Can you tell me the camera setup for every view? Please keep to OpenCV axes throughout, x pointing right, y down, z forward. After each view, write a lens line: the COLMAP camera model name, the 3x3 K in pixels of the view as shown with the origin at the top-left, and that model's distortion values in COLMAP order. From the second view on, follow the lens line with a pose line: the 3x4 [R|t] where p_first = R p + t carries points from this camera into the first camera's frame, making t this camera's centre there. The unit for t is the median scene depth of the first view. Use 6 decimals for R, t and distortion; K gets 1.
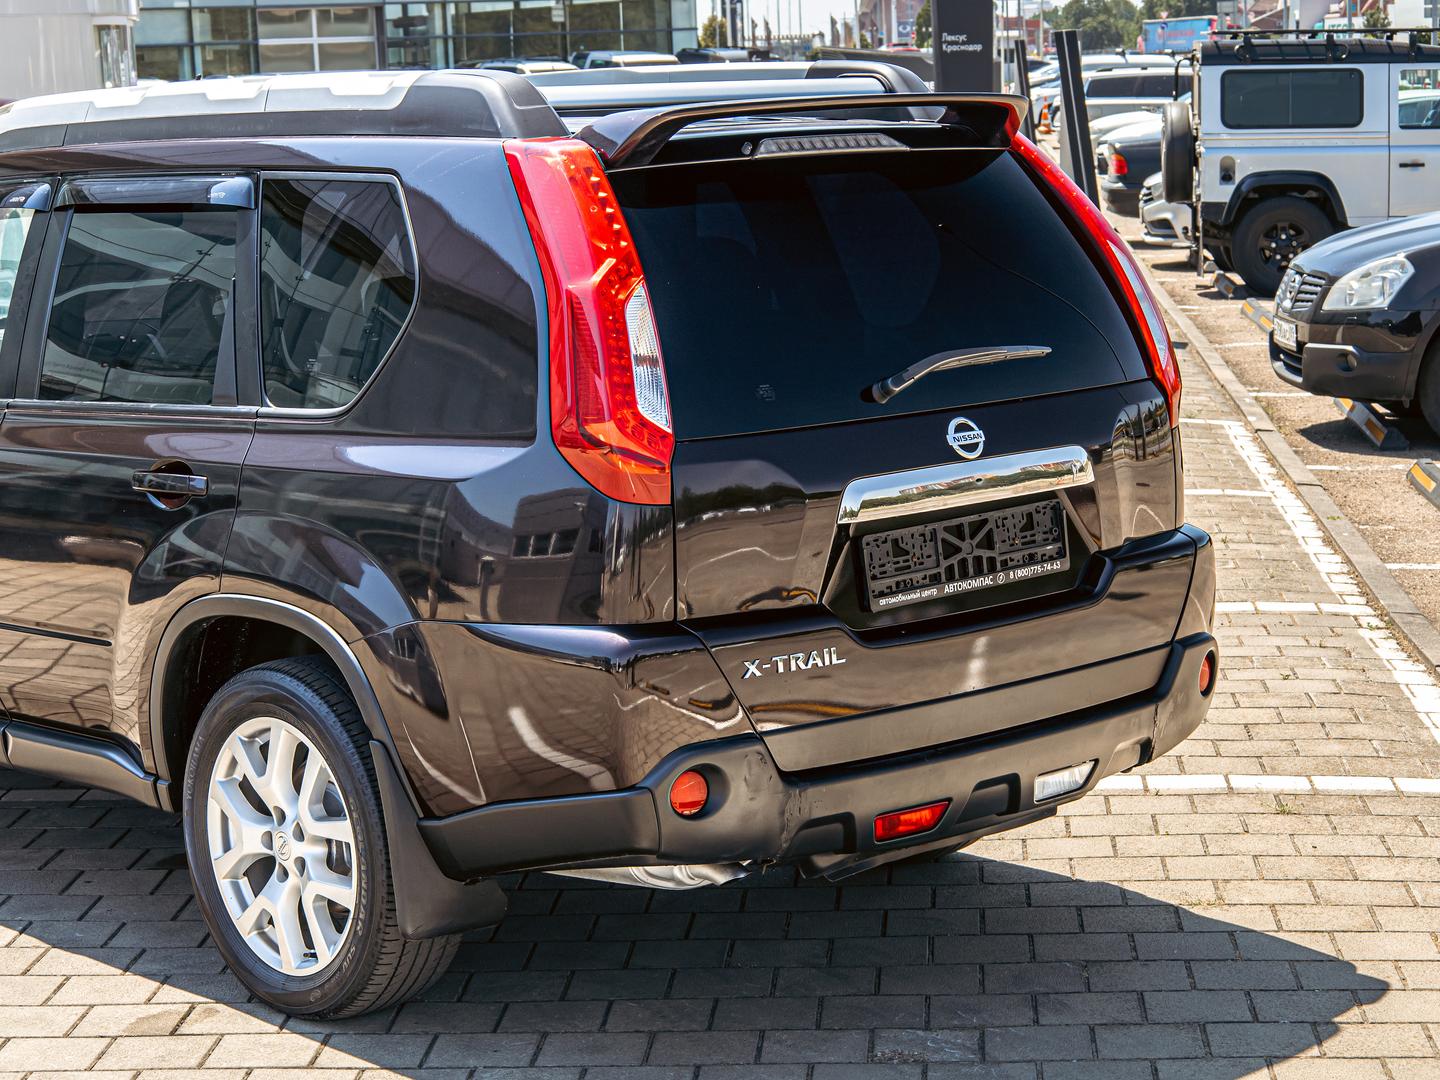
lens RADIAL K [[2986.4, 0, 720.0], [0, 2986.4, 540.0], [0, 0, 1]] dist [0.048014, -0.091952]
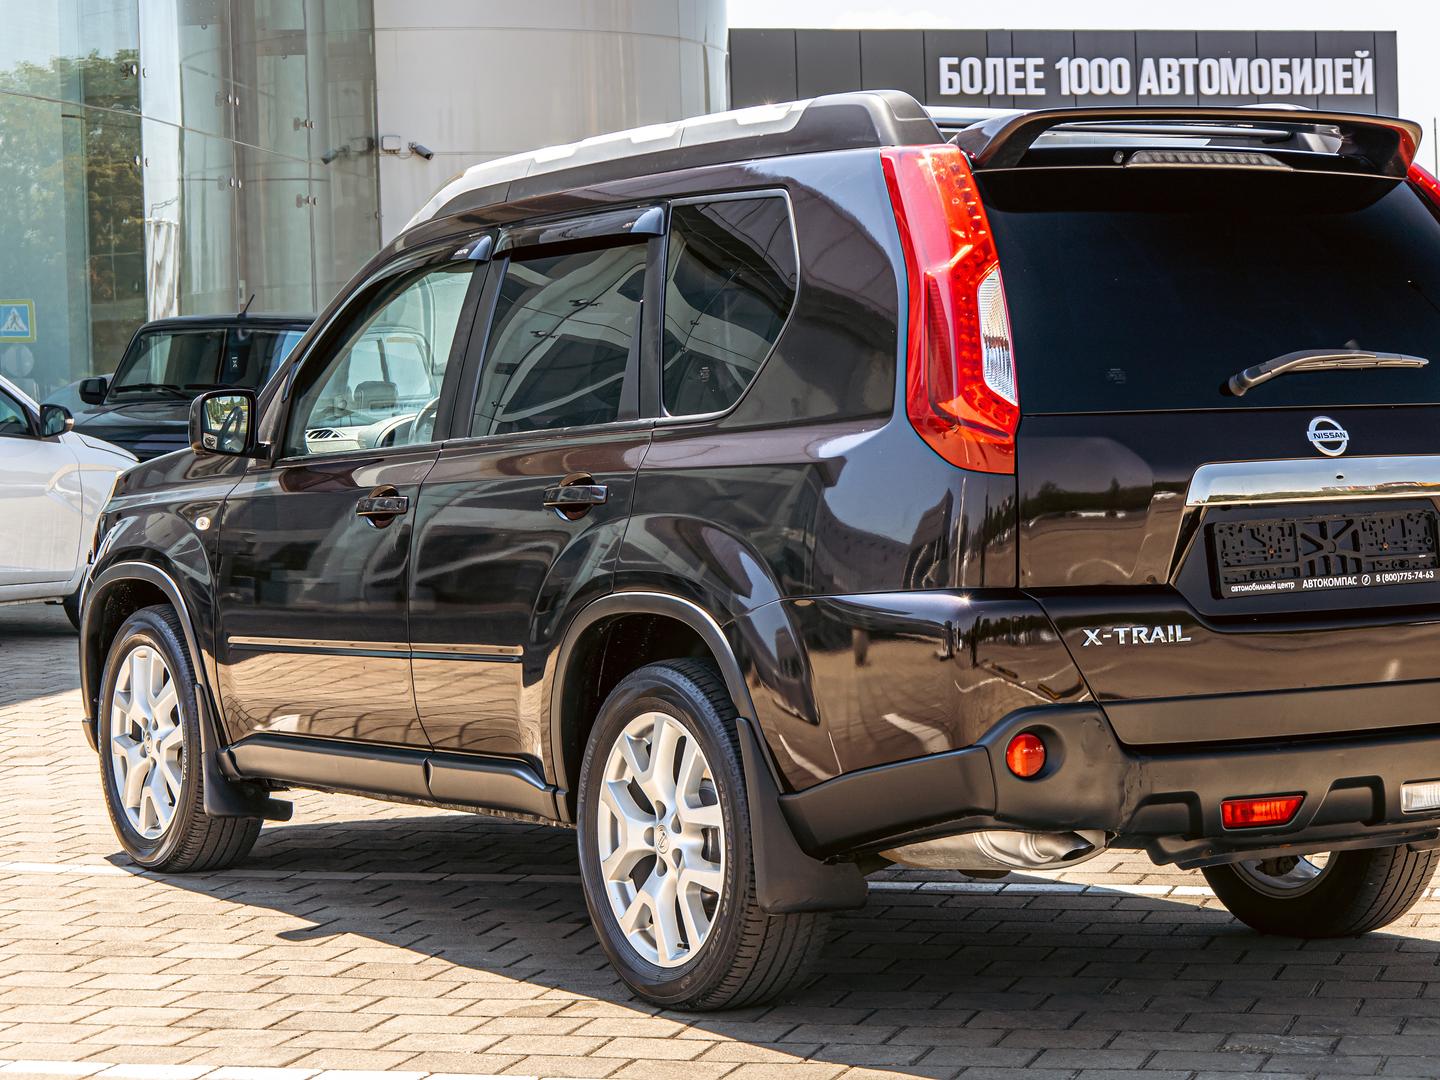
lens RADIAL K [[3542.9, 0, 720.0], [0, 3542.9, 540.0], [0, 0, 1]] dist [-0.062679, 0.415658]
pose [[0.978226, 0.013035, -0.207133, 0.128375], [-0.037539, 0.992677, -0.114816, 0.144492], [0.204120, 0.120092, 0.971552, -0.196692]]
